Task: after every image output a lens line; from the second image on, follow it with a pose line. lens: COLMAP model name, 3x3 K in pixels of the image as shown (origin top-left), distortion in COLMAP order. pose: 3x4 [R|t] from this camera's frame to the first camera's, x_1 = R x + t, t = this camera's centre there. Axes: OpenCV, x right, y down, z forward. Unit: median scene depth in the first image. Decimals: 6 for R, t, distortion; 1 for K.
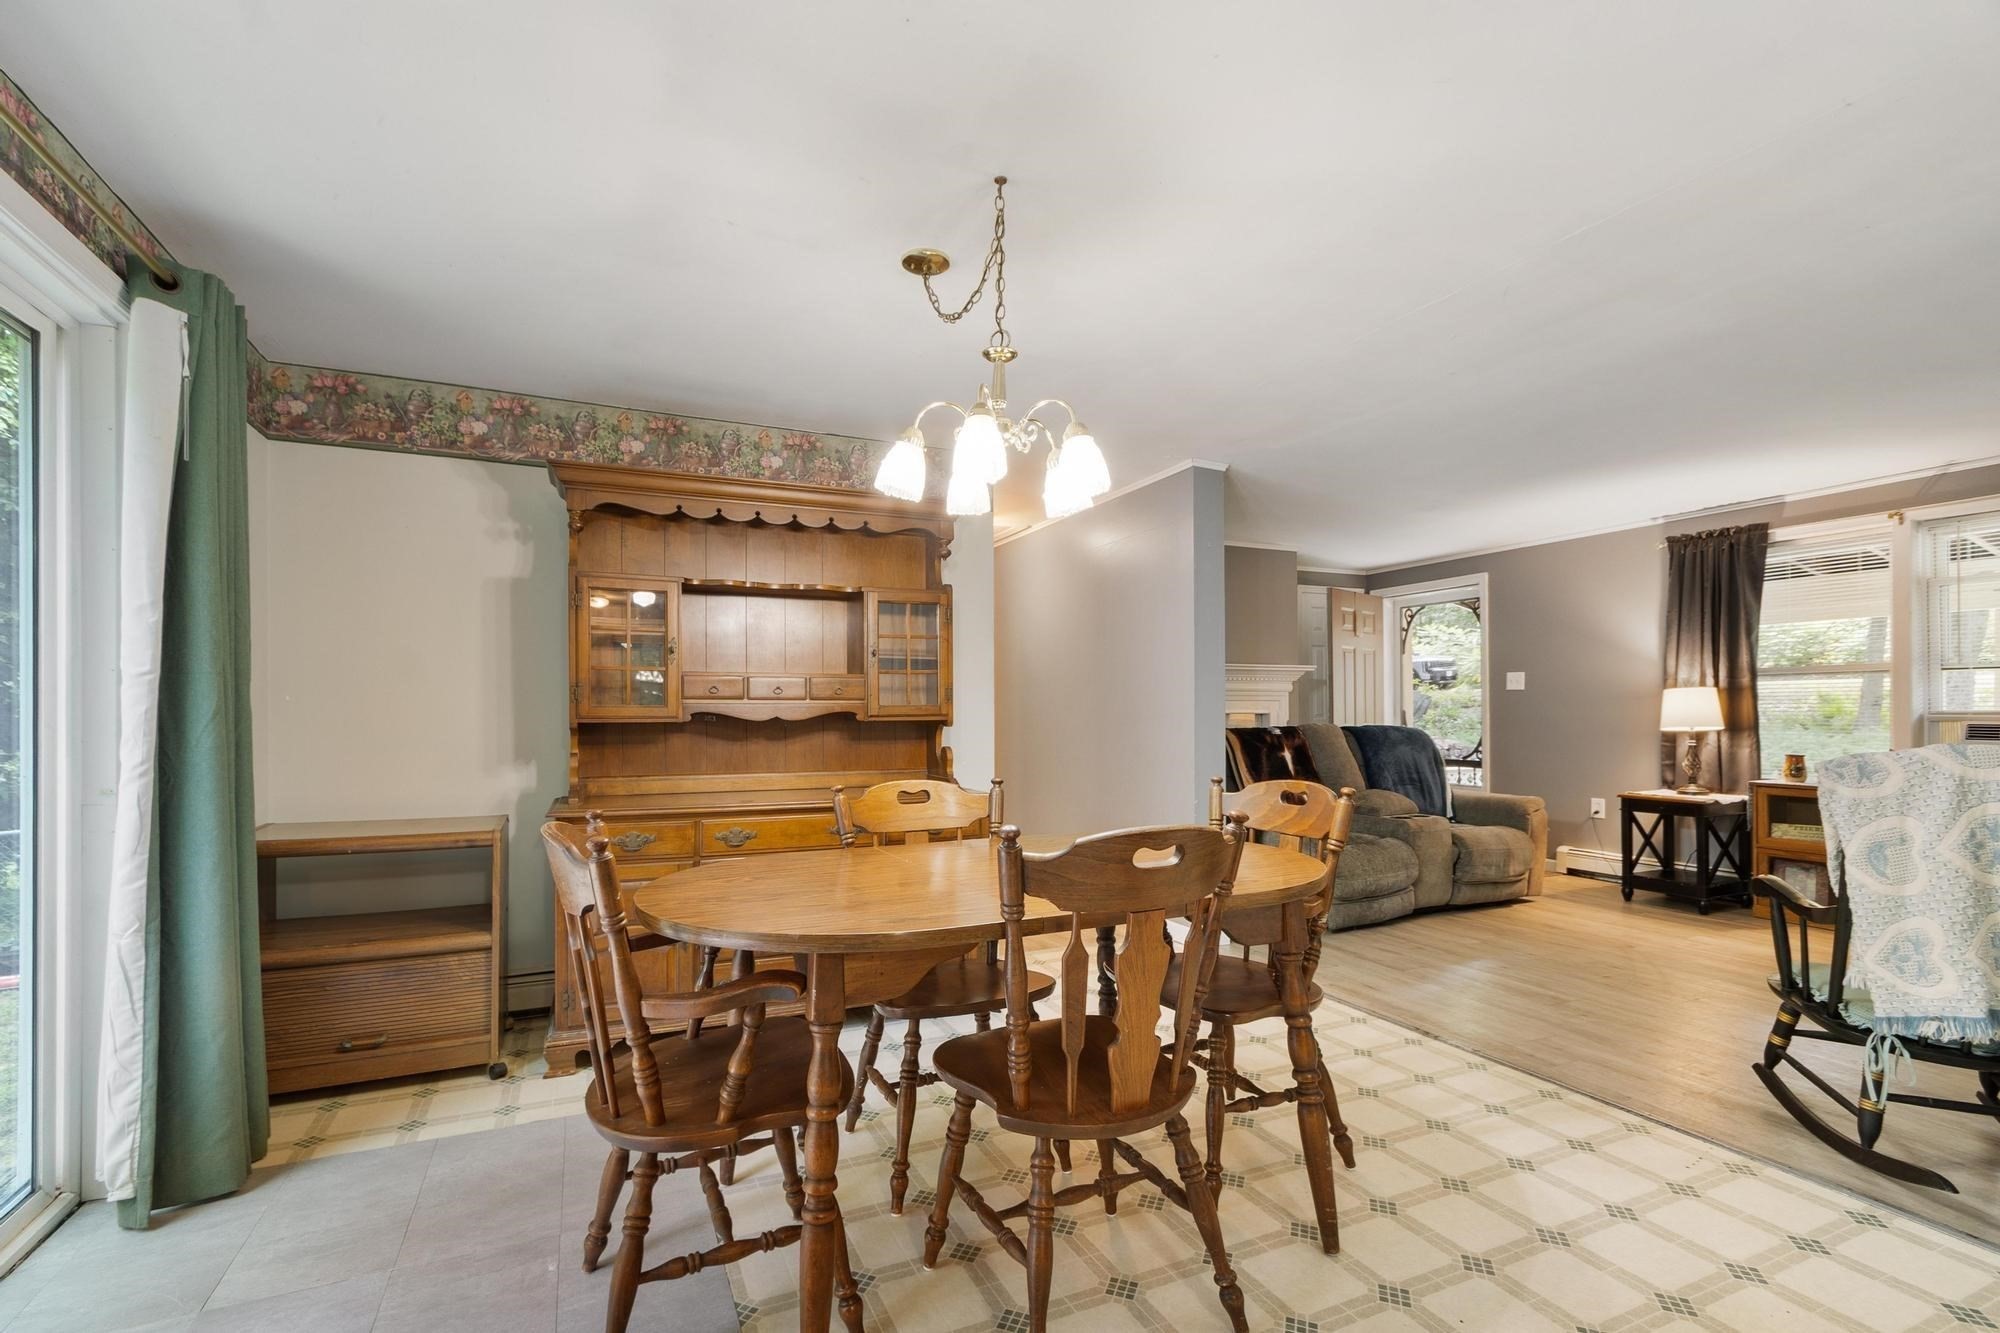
lens RADIAL K [[897.0, 0, 978.5], [0, 897.0, 706.4], [0, 0, 1]] dist [0.002749, -0.001315]
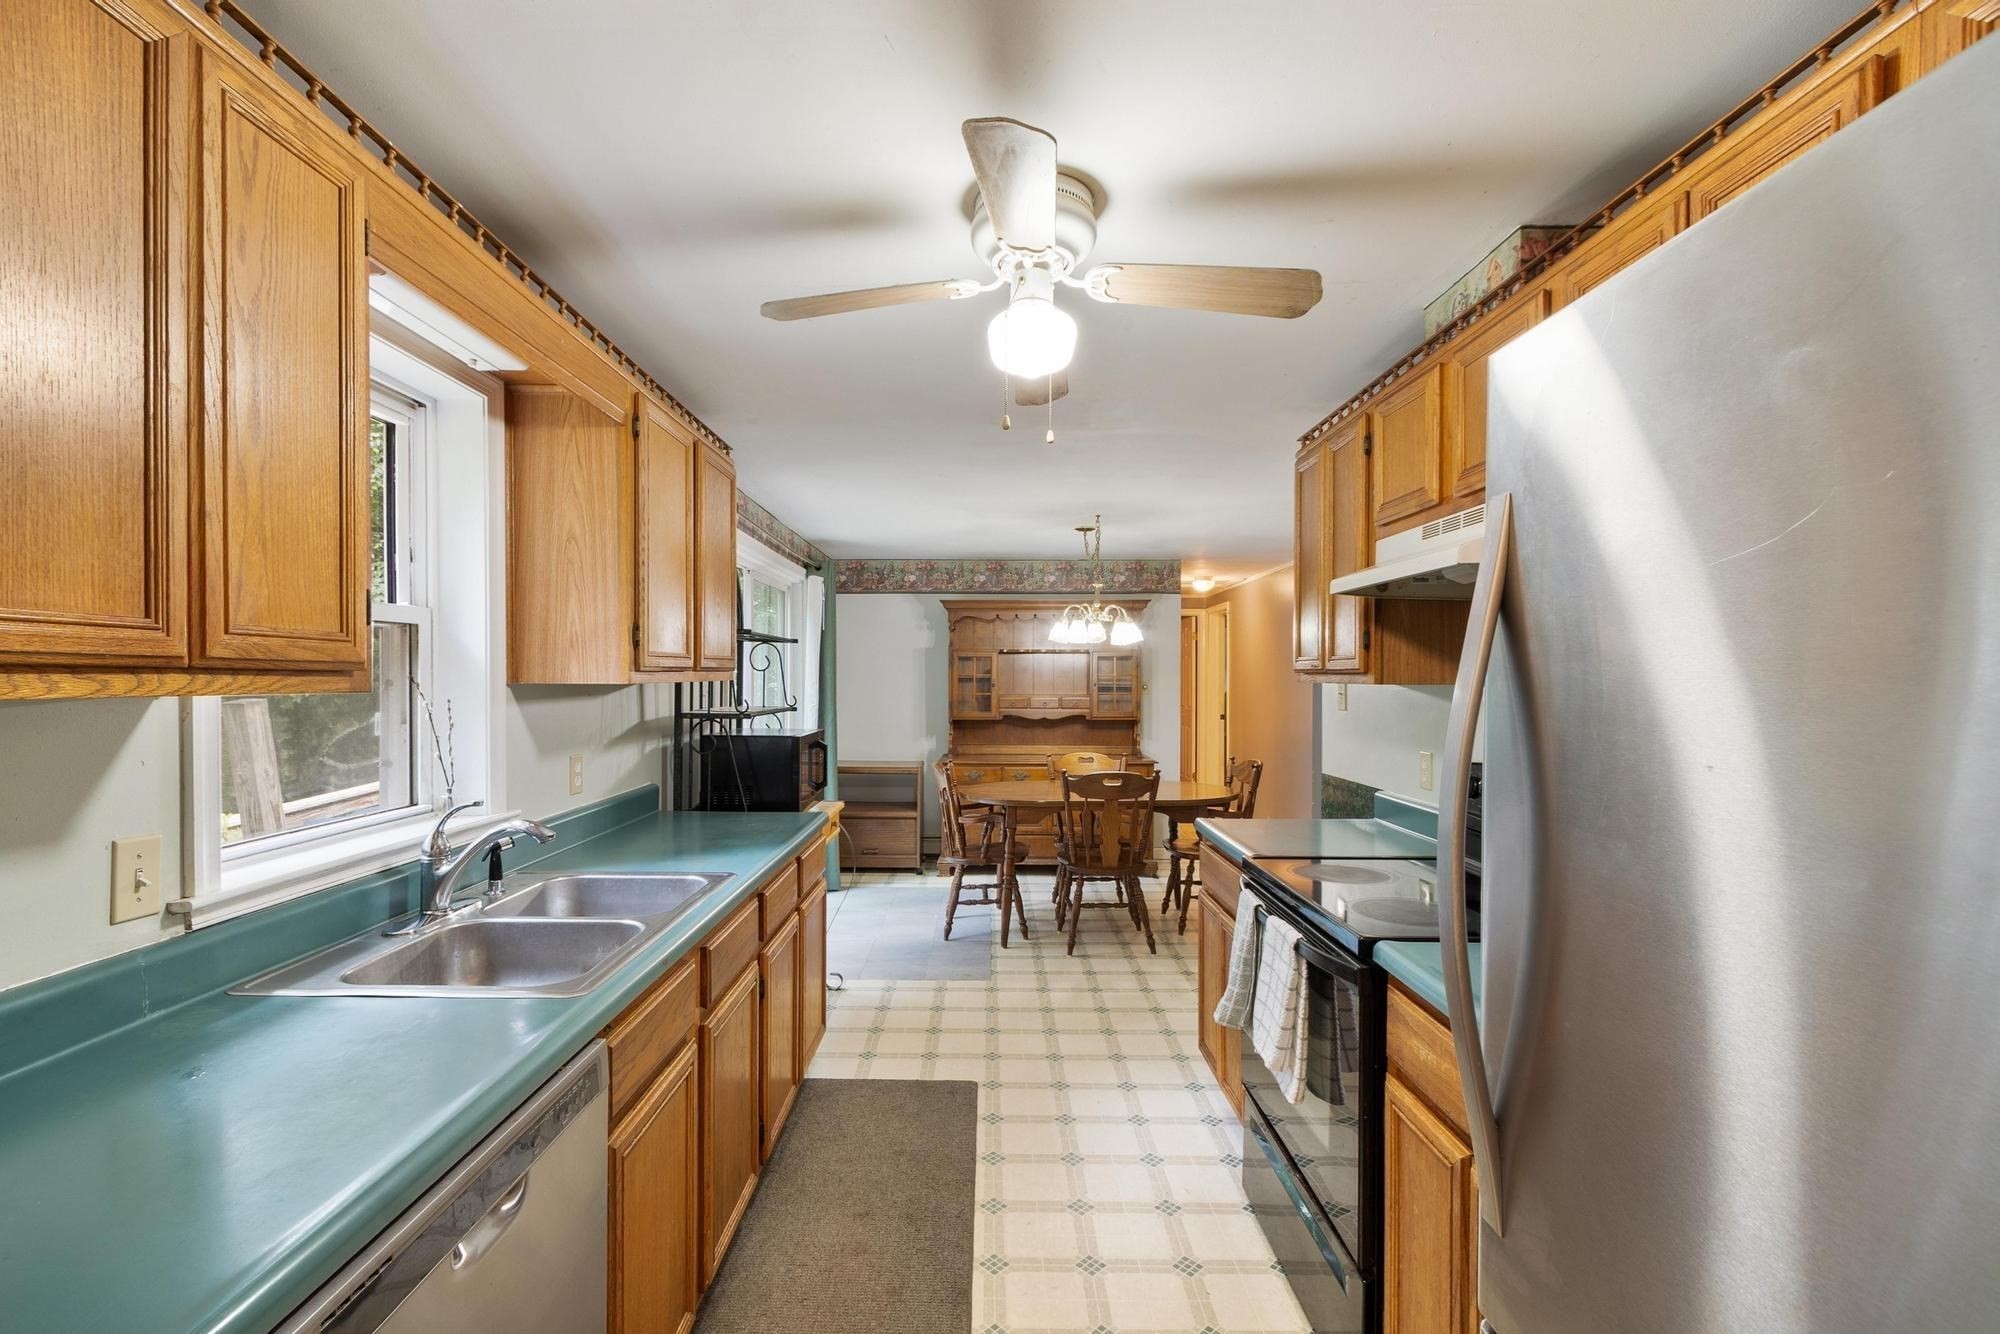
lens RADIAL K [[897.0, 0, 989.6], [0, 897.0, 673.3], [0, 0, 1]] dist [0.002749, -0.001315]
pose [[0.916560, 0.005663, -0.399856, 0.297586], [-0.004147, 0.999981, 0.004656, -0.061791], [0.399875, -0.002609, 0.916566, -0.563308]]
